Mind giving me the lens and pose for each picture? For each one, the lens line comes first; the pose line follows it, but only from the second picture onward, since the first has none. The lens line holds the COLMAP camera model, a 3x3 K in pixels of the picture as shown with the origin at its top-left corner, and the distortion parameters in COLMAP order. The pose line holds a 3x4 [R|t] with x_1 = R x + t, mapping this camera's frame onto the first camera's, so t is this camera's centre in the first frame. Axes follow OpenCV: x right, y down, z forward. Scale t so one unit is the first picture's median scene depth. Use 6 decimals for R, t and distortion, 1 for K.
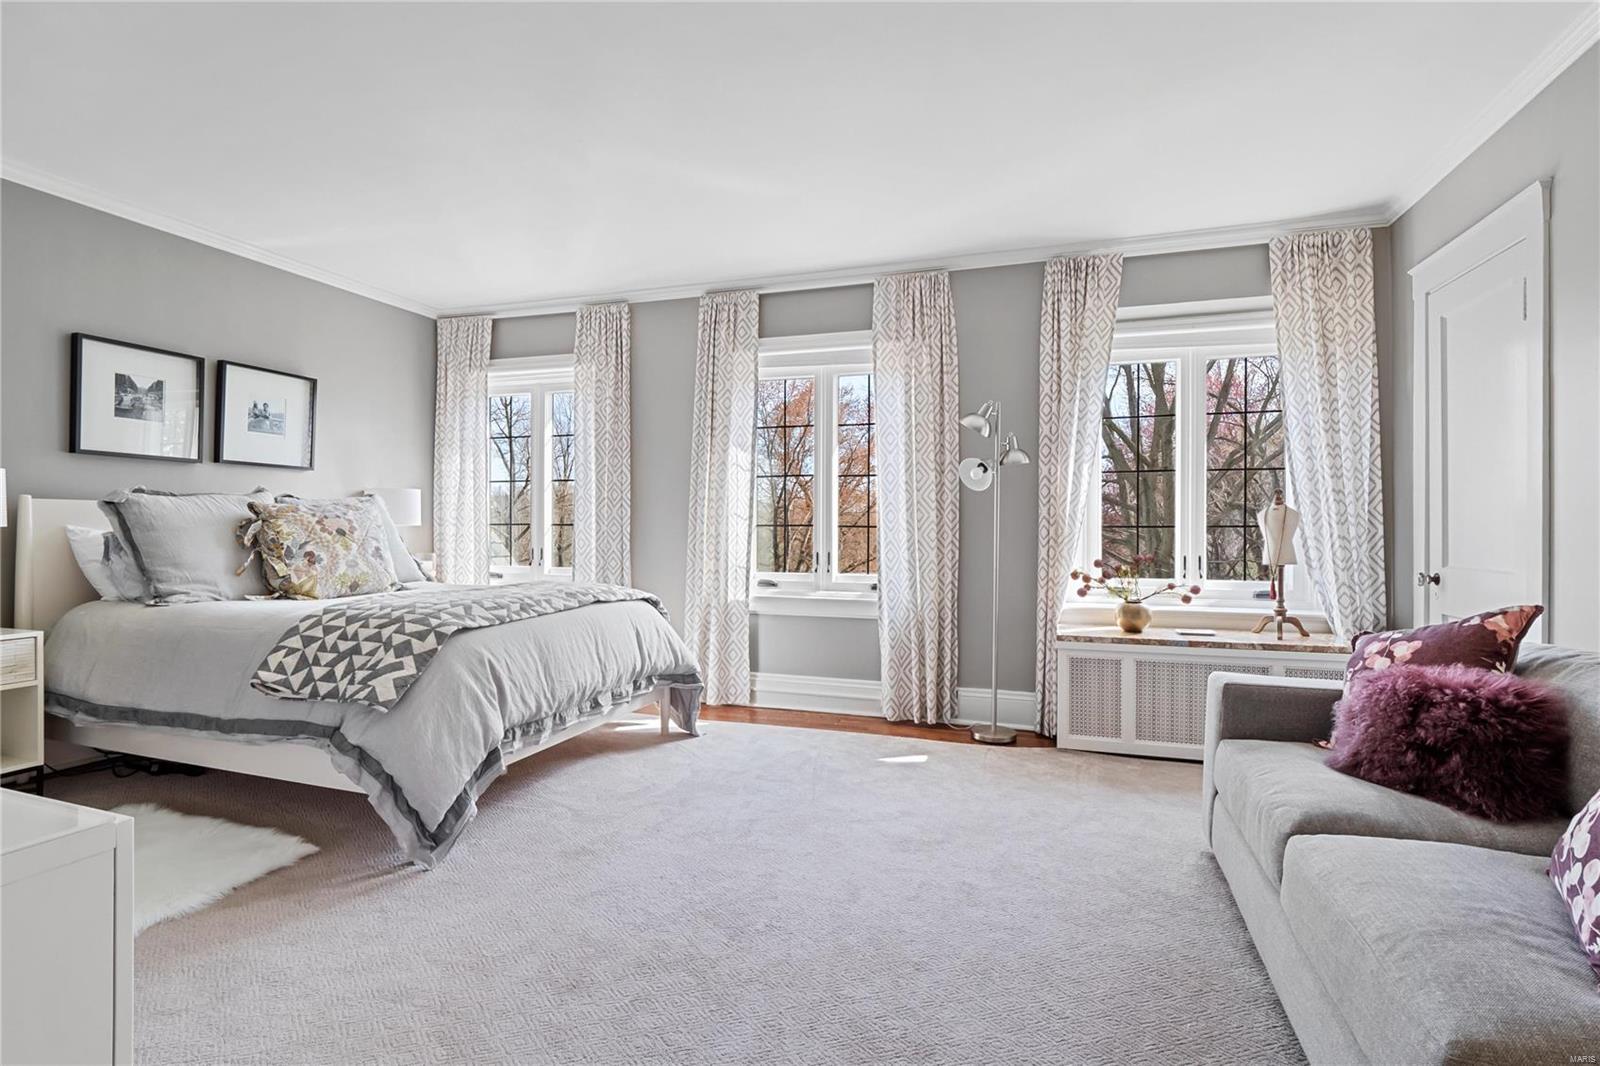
lens RADIAL K [[764.9, 0, 805.0], [0, 764.9, 540.1], [0, 0, 1]] dist [-0.004001, -0.000434]
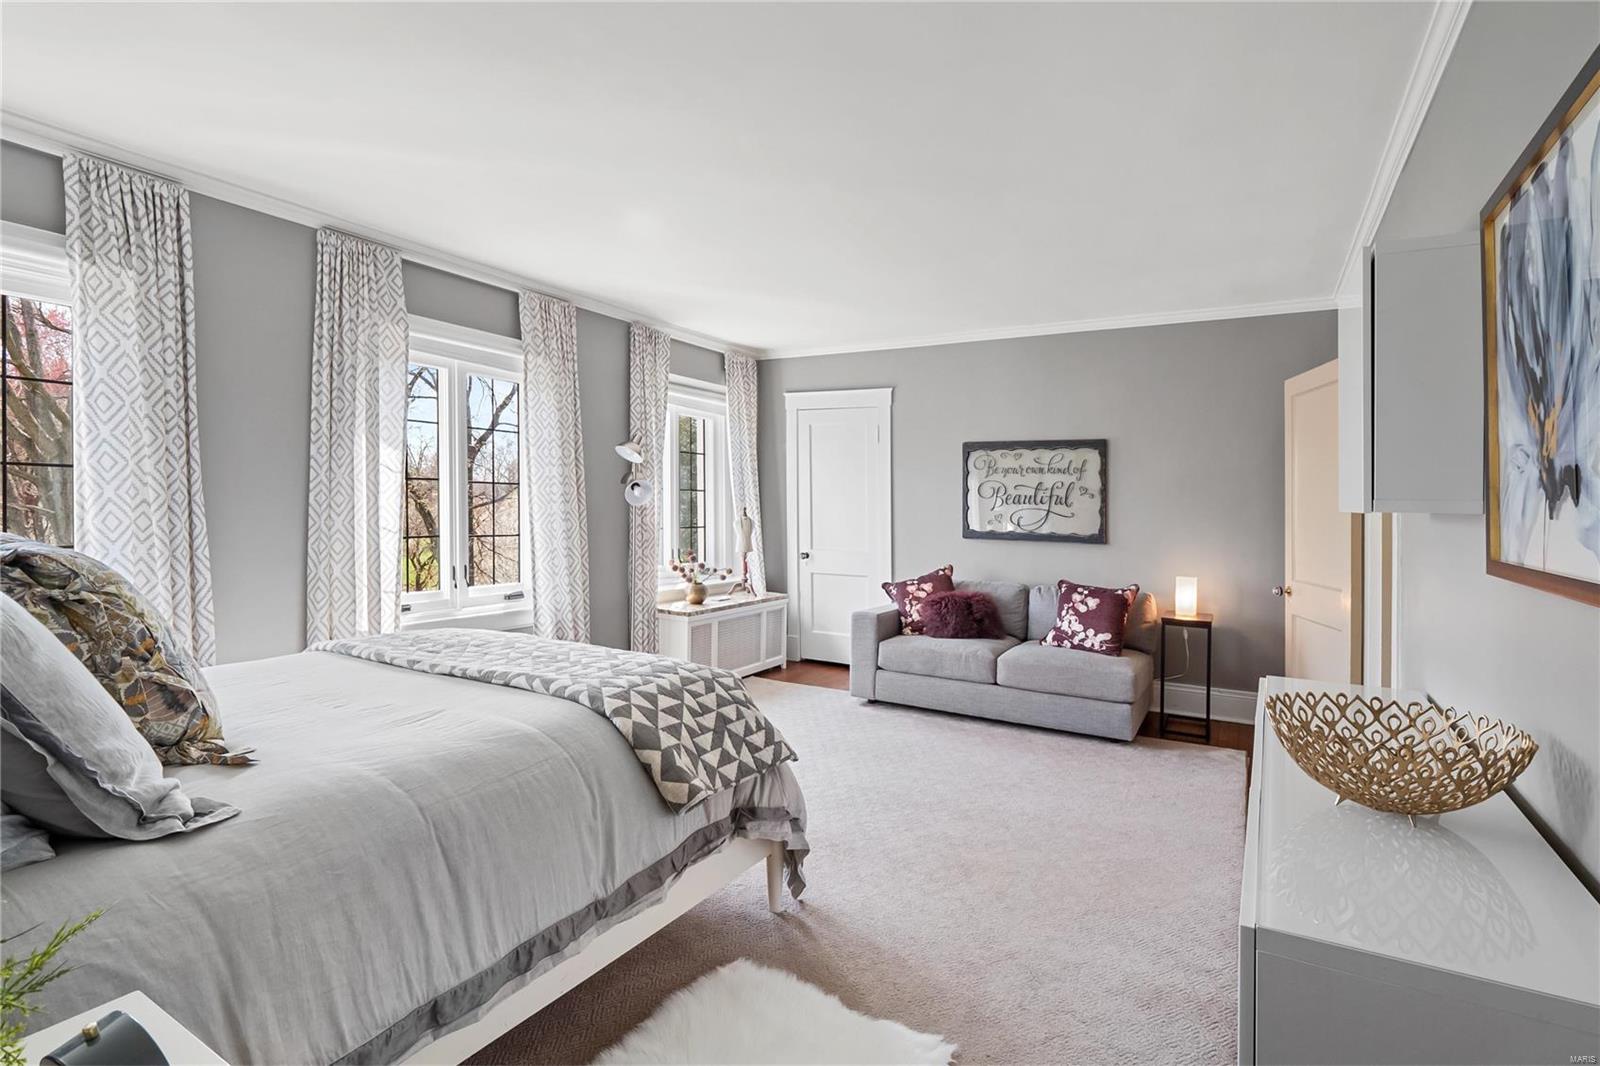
lens RADIAL K [[764.9, 0, 805.7], [0, 764.9, 515.5], [0, 0, 1]] dist [-0.004001, -0.000434]
pose [[0.212939, -0.013336, 0.976975, -0.902271], [0.004661, 0.999909, 0.012633, -0.061955], [-0.977054, 0.001864, 0.212981, 0.465908]]
